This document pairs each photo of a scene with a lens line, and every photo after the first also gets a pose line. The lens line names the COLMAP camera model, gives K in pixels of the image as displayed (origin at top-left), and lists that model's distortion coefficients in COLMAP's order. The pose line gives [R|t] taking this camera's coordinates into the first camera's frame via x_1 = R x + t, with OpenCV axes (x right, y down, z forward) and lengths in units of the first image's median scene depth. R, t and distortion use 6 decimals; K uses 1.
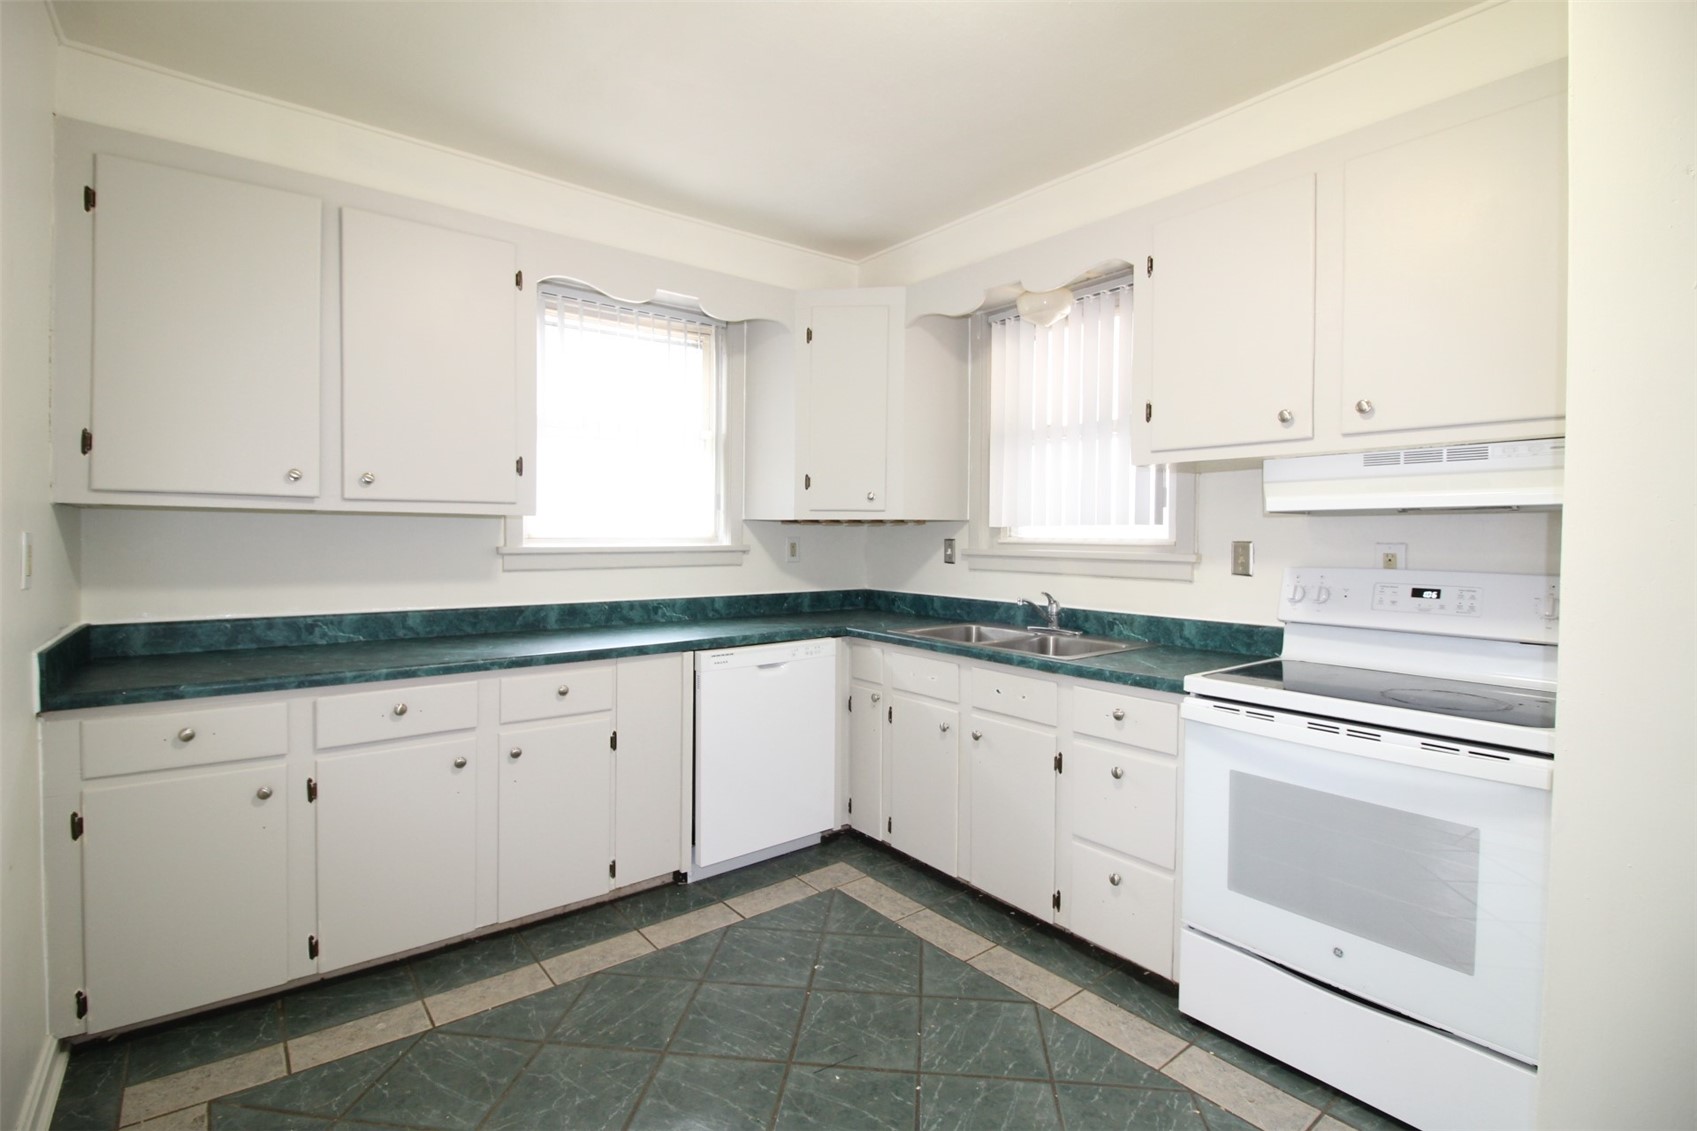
lens RADIAL K [[785.2, 0, 847.2], [0, 785.2, 557.1], [0, 0, 1]] dist [-0.011641, -0.004171]
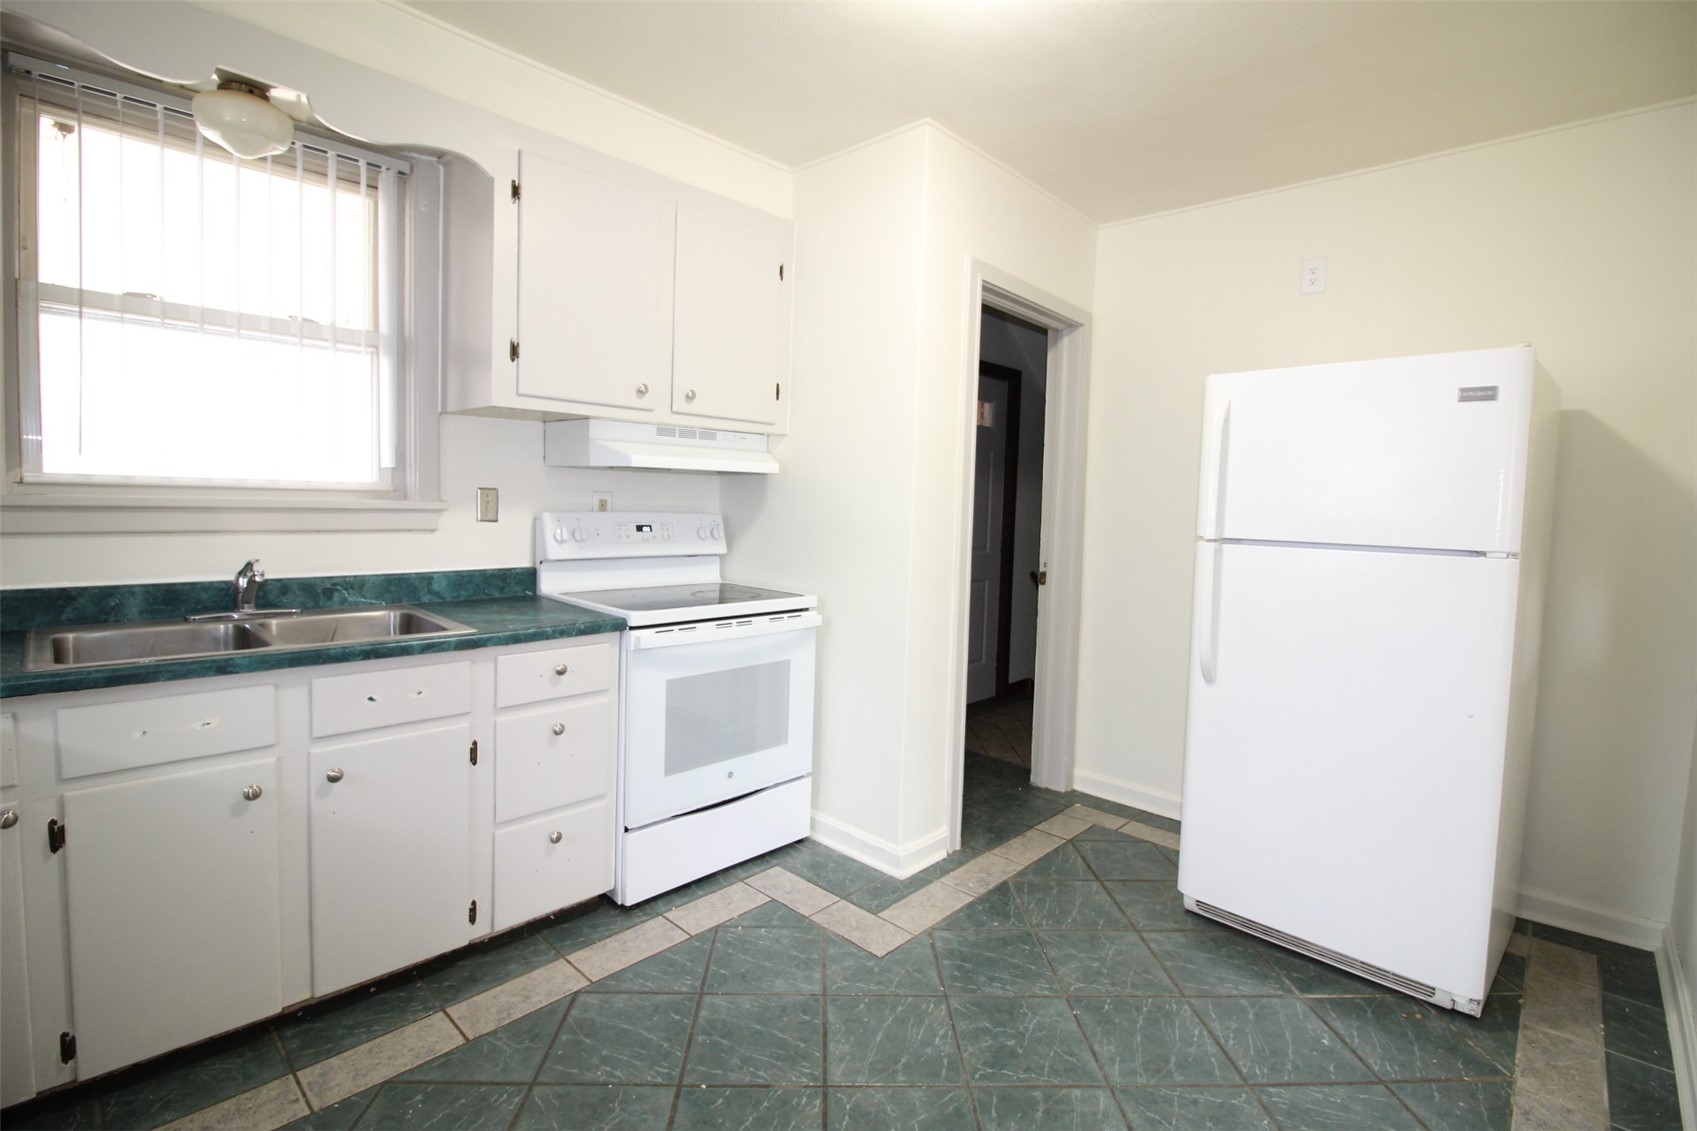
lens RADIAL K [[785.2, 0, 845.7], [0, 785.2, 558.5], [0, 0, 1]] dist [-0.011641, -0.004171]
pose [[-0.145048, -0.088064, 0.985498, -0.675597], [-0.004583, 0.996080, 0.088335, -0.024572], [-0.989414, 0.008296, -0.144883, 0.818296]]
